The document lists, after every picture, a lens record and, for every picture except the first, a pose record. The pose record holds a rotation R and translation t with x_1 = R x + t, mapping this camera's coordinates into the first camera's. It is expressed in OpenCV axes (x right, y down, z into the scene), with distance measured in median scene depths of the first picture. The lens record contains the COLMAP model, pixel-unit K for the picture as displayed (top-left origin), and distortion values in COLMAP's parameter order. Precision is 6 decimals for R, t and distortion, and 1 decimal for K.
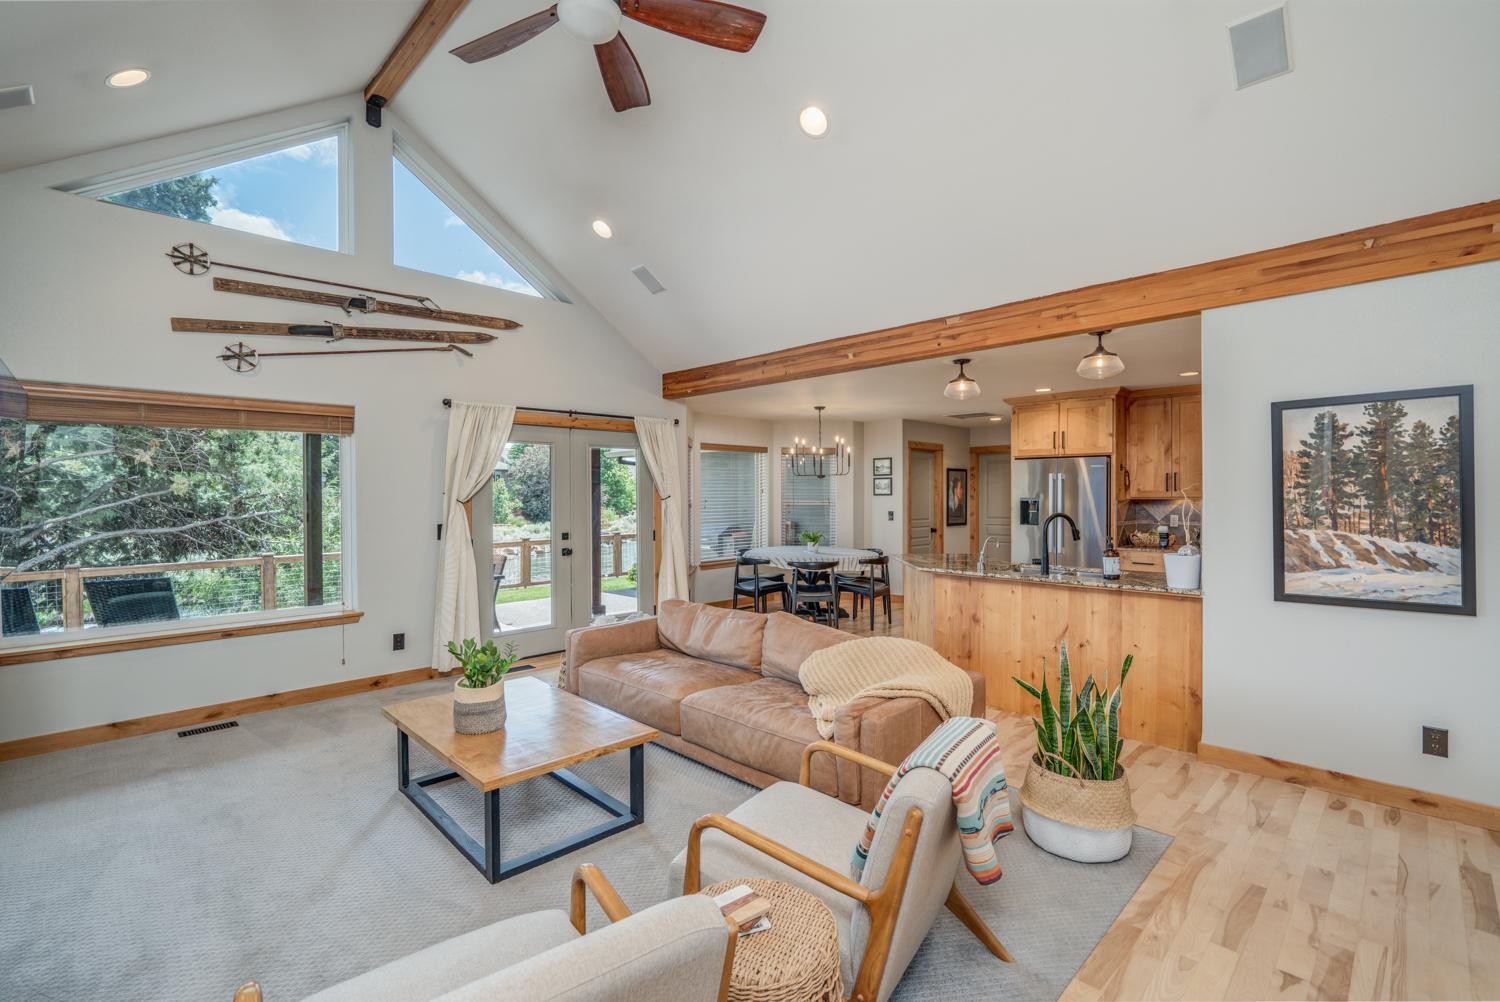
lens RADIAL K [[682.9, 0, 753.7], [0, 682.9, 500.3], [0, 0, 1]] dist [0.000242, 0.000154]
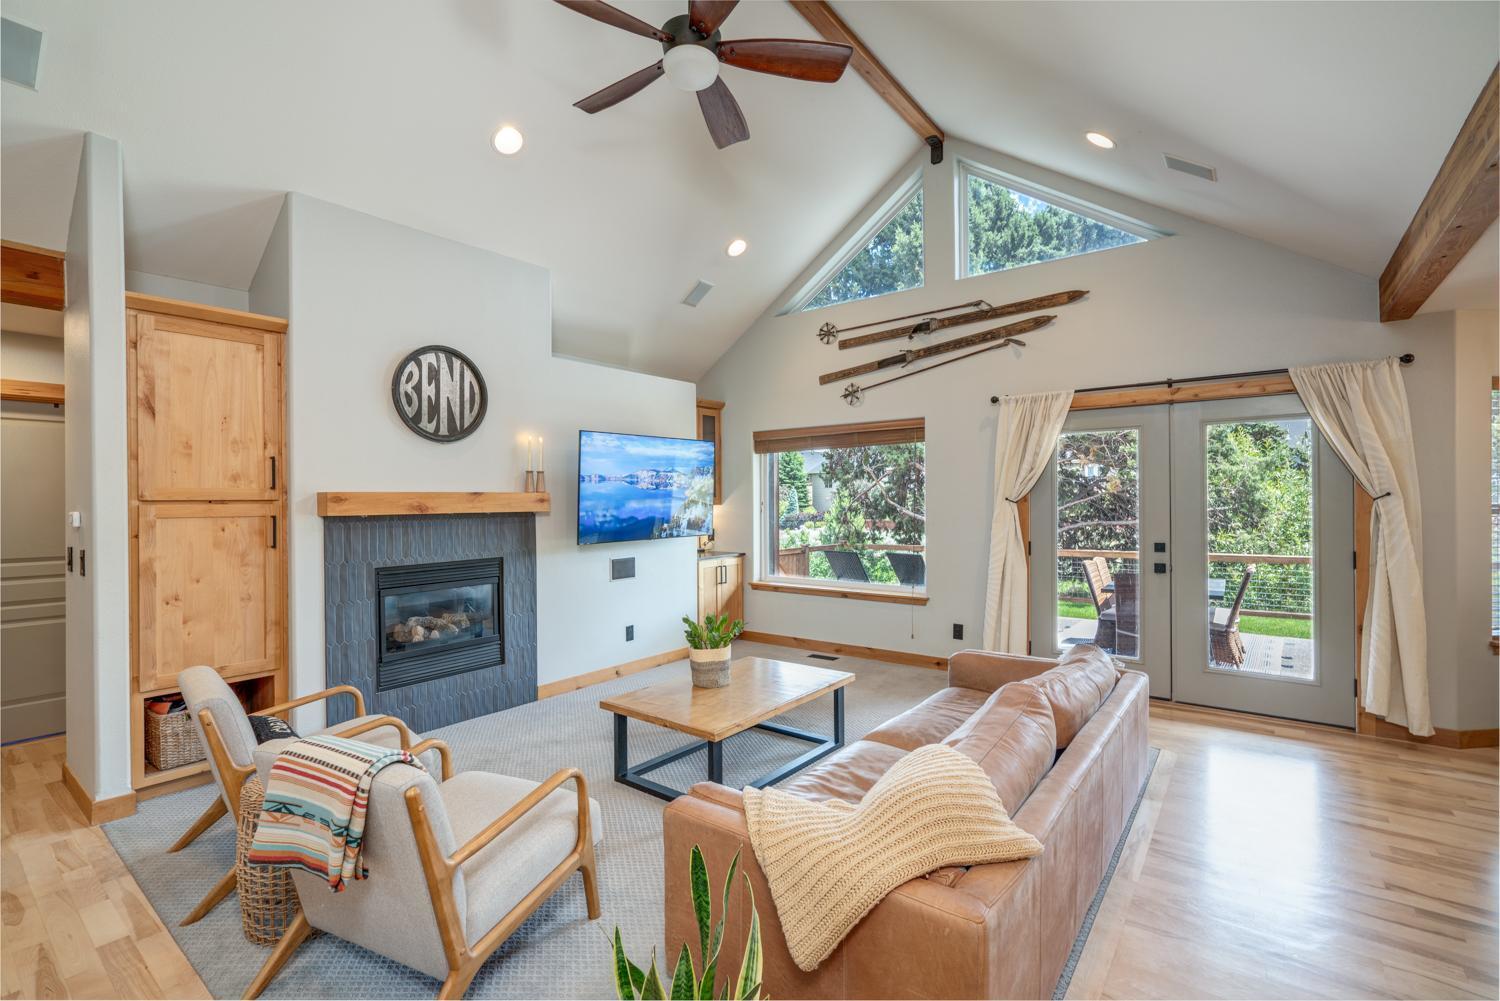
lens RADIAL K [[682.9, 0, 749.1], [0, 682.9, 500.1], [0, 0, 1]] dist [0.000242, 0.000154]
pose [[0.121575, 0.005842, -0.992565, 0.456561], [0.000091, 0.999983, 0.005897, -0.004691], [0.992582, -0.000807, 0.121572, 0.497298]]
